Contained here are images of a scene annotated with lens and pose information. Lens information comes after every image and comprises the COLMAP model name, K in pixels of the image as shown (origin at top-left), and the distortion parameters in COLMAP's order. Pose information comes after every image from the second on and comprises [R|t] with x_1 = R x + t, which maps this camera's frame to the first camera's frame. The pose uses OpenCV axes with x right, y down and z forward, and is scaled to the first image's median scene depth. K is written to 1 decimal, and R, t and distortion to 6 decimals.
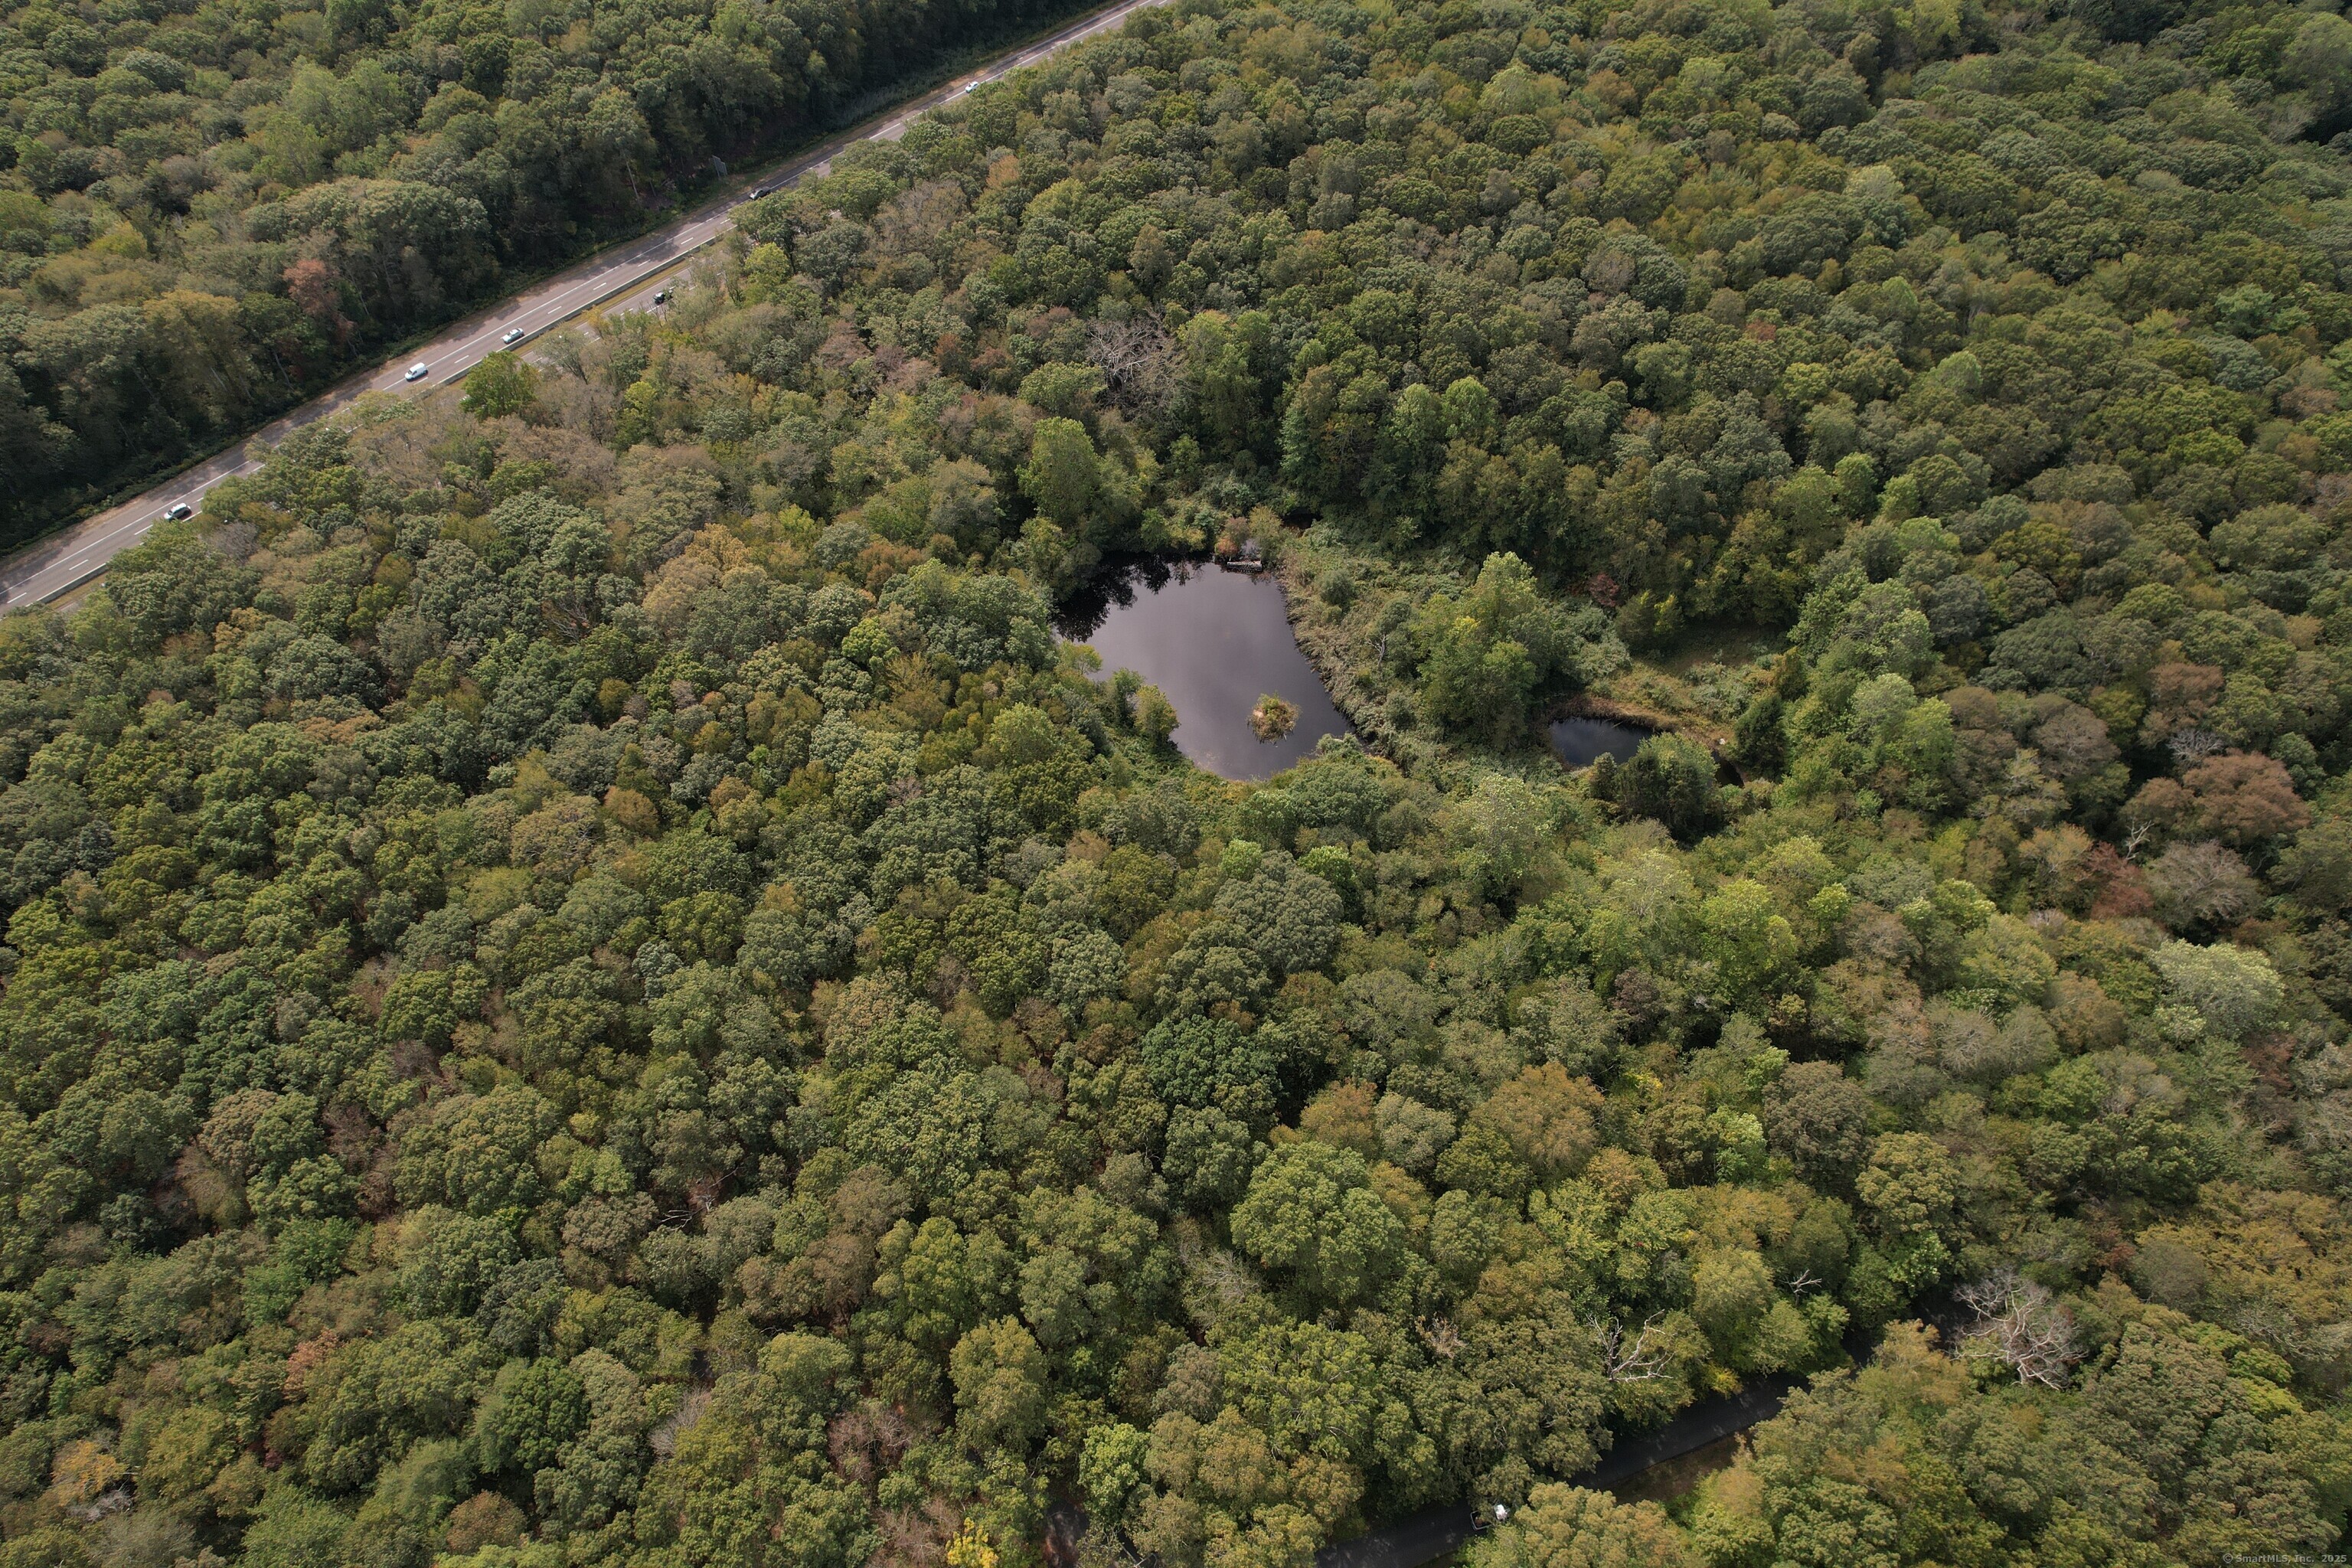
lens RADIAL K [[1497.4, 0, 1176.0], [0, 1497.4, 784.0], [0, 0, 1]] dist [-0.056373, 0.034186]
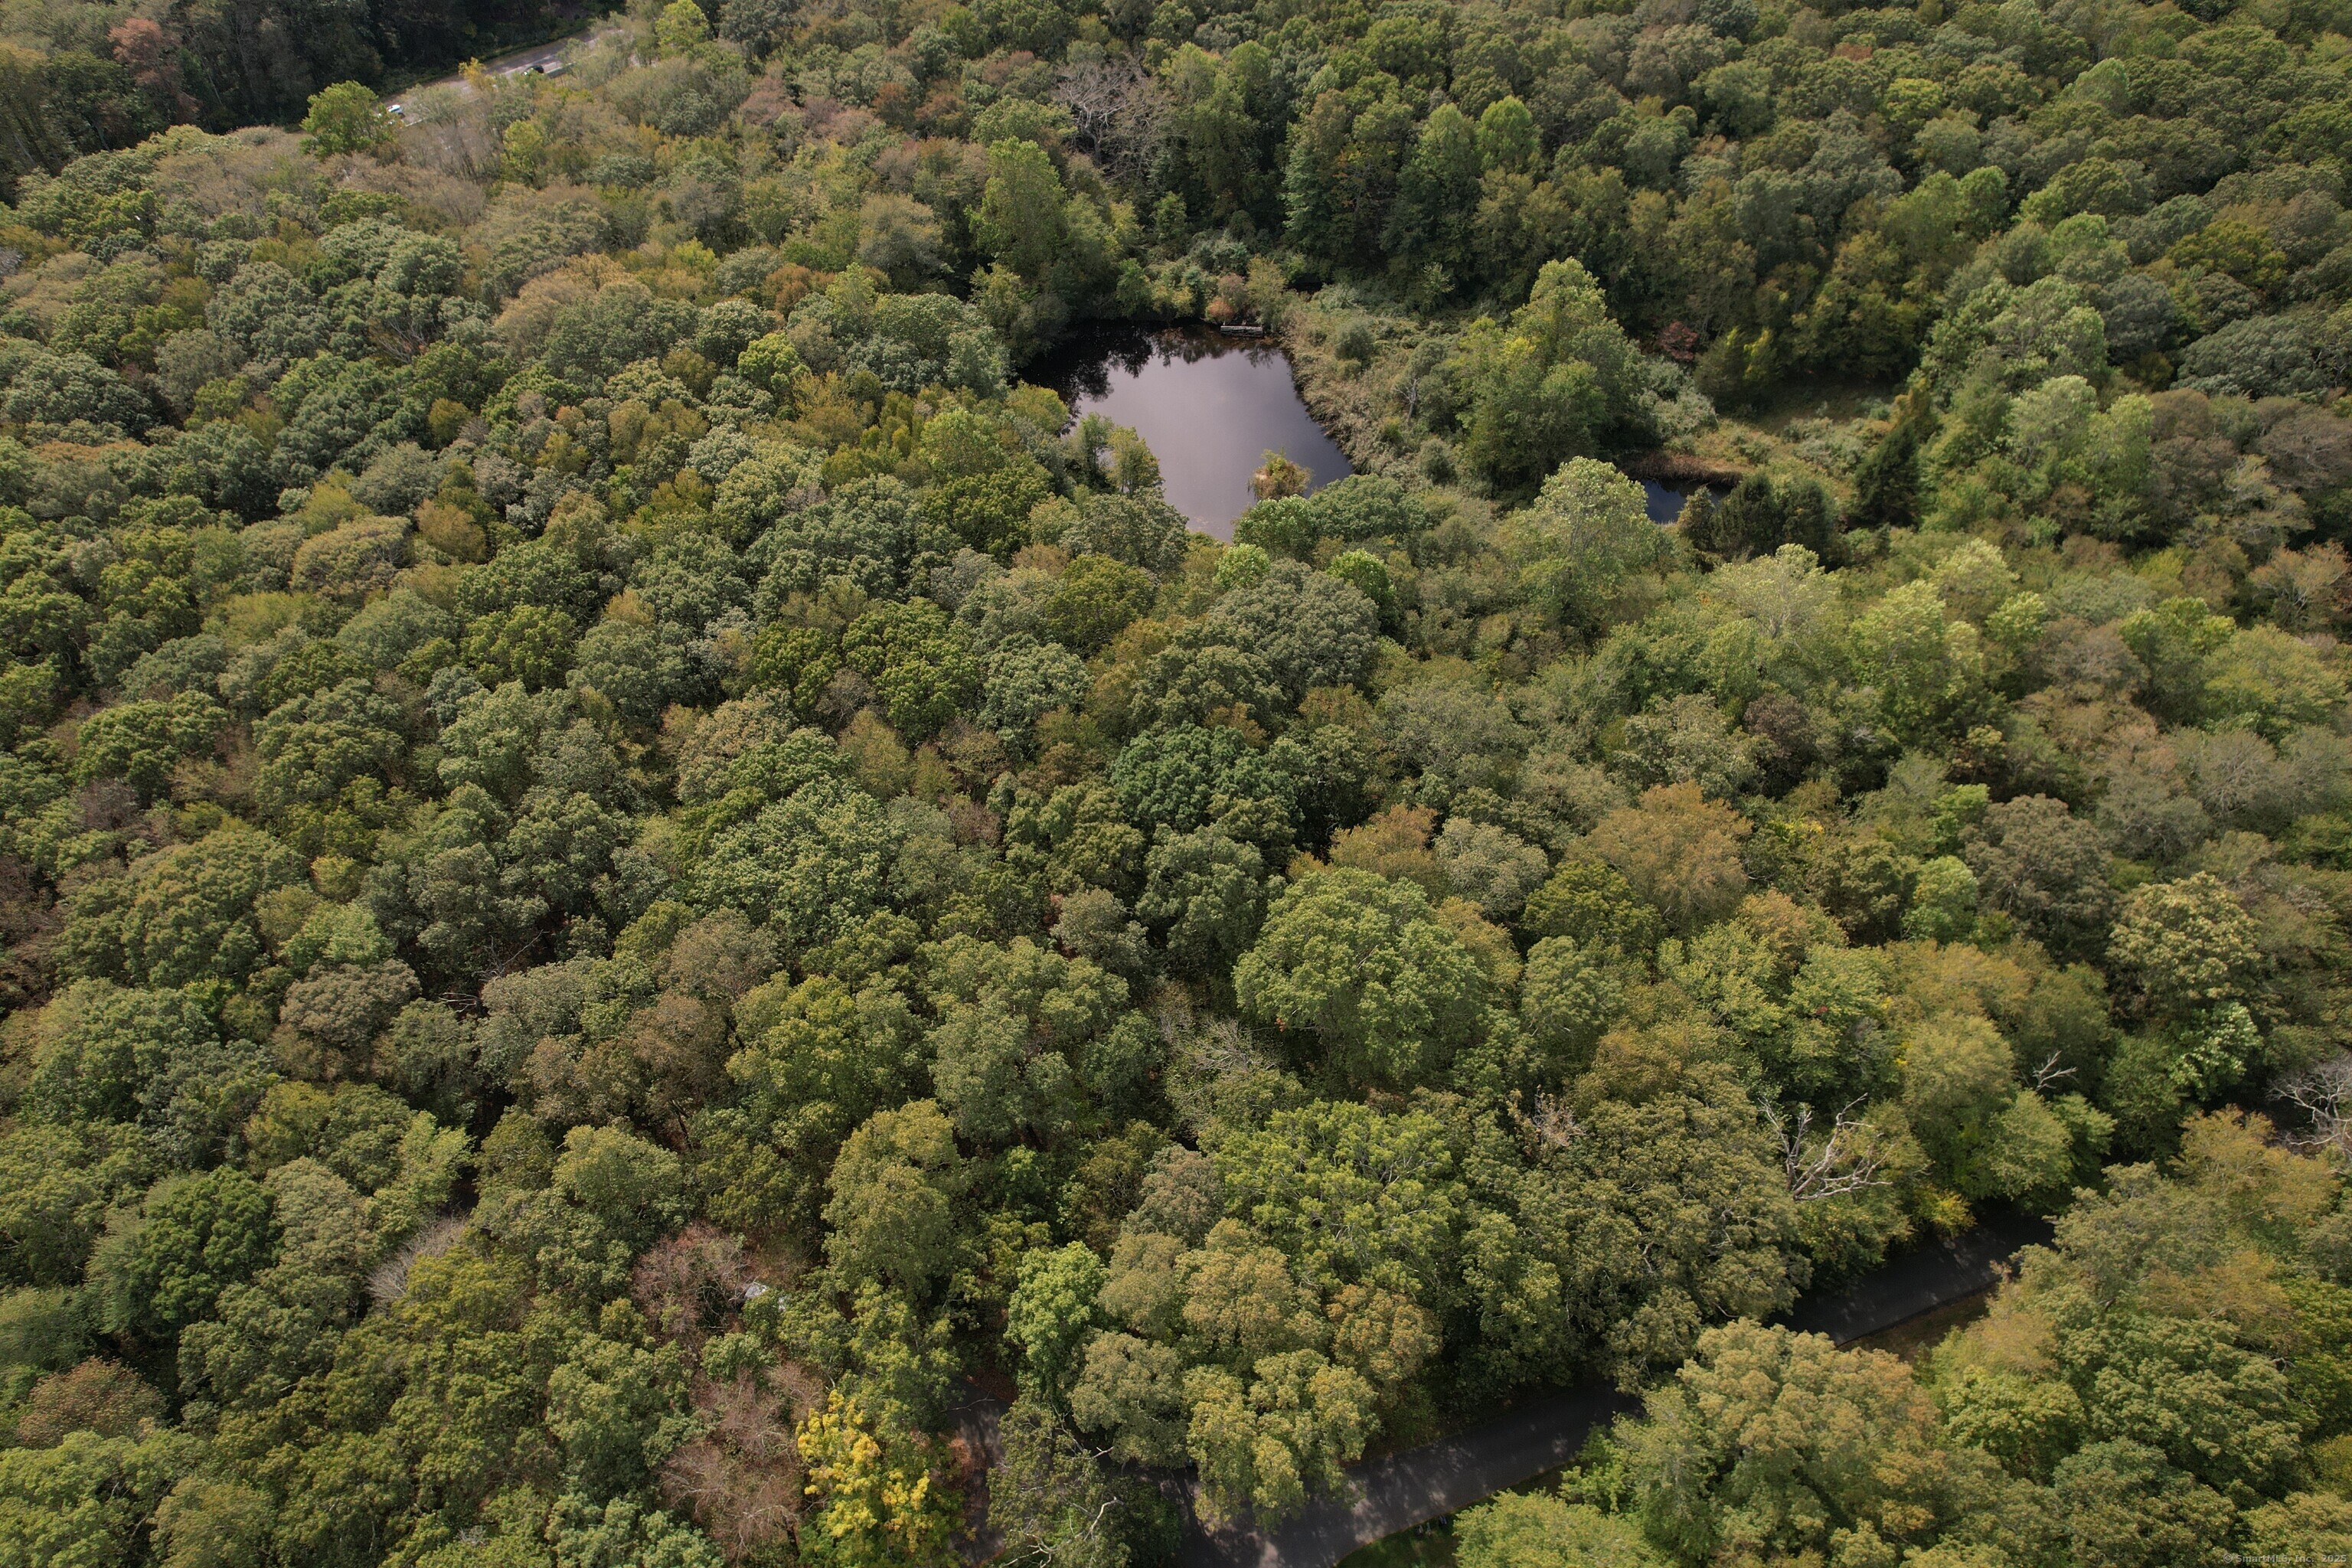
lens RADIAL K [[1512.8, 0, 1175.0], [0, 1512.8, 767.9], [0, 0, 1]] dist [-0.076020, 0.075206]
pose [[0.999979, -0.002657, 0.005861, 0.004539], [0.003018, 0.998049, -0.062357, 0.195360], [-0.005684, 0.062373, 0.998037, 0.240678]]
